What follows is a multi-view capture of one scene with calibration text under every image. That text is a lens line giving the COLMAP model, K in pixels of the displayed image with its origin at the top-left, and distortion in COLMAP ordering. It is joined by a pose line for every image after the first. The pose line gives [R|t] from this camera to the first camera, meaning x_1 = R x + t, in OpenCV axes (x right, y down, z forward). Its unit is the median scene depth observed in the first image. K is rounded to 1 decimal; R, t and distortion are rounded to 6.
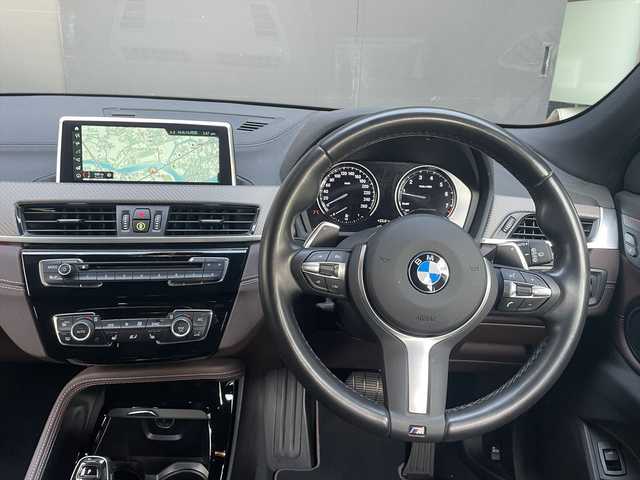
lens RADIAL K [[495.2, 0, 316.0], [0, 495.2, 238.0], [0, 0, 1]] dist [0.074907, -0.113191]
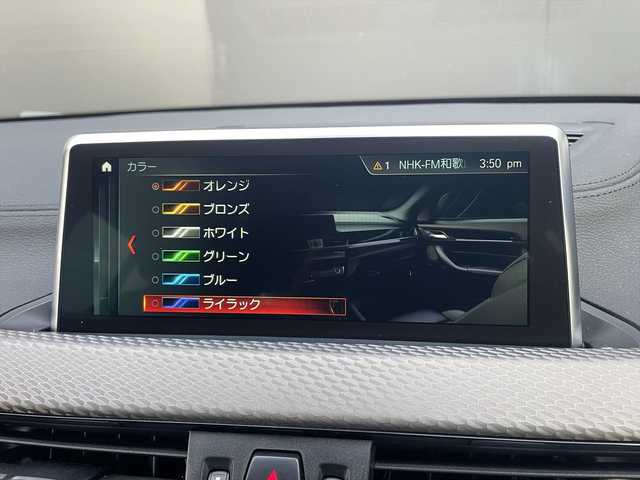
lens RADIAL K [[483.0, 0, 316.1], [0, 483.0, 239.7], [0, 0, 1]] dist [0.073704, -0.116548]
pose [[0.960020, 0.001026, -0.279929, -0.240506], [-0.016408, 0.998480, -0.052613, -0.150758], [0.279450, 0.055102, 0.958578, 0.709276]]
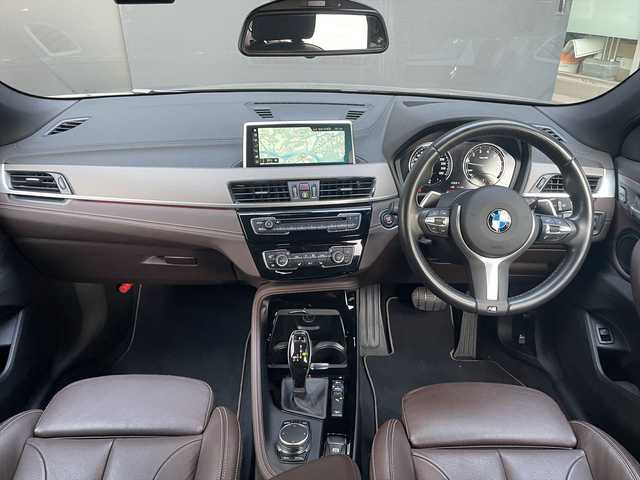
lens RADIAL K [[483.0, 0, 316.1], [0, 483.0, 239.7], [0, 0, 1]] dist [0.073704, -0.116548]
pose [[0.999215, -0.030415, -0.025399, -0.261649], [0.033650, 0.989783, 0.138557, -0.086719], [0.020925, -0.139302, 0.990029, -0.492941]]
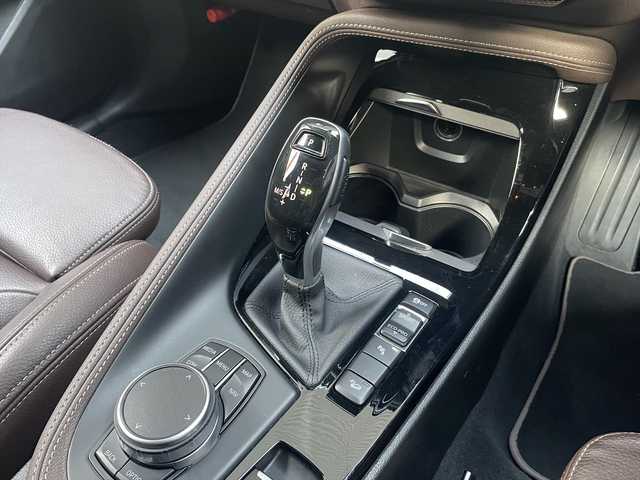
lens RADIAL K [[483.0, 0, 316.1], [0, 483.0, 239.7], [0, 0, 1]] dist [0.073704, -0.116548]
pose [[0.831570, 0.341907, -0.437710, -0.135525], [-0.108292, 0.872755, 0.475996, 0.236519], [0.544760, -0.348423, 0.762783, 0.429149]]
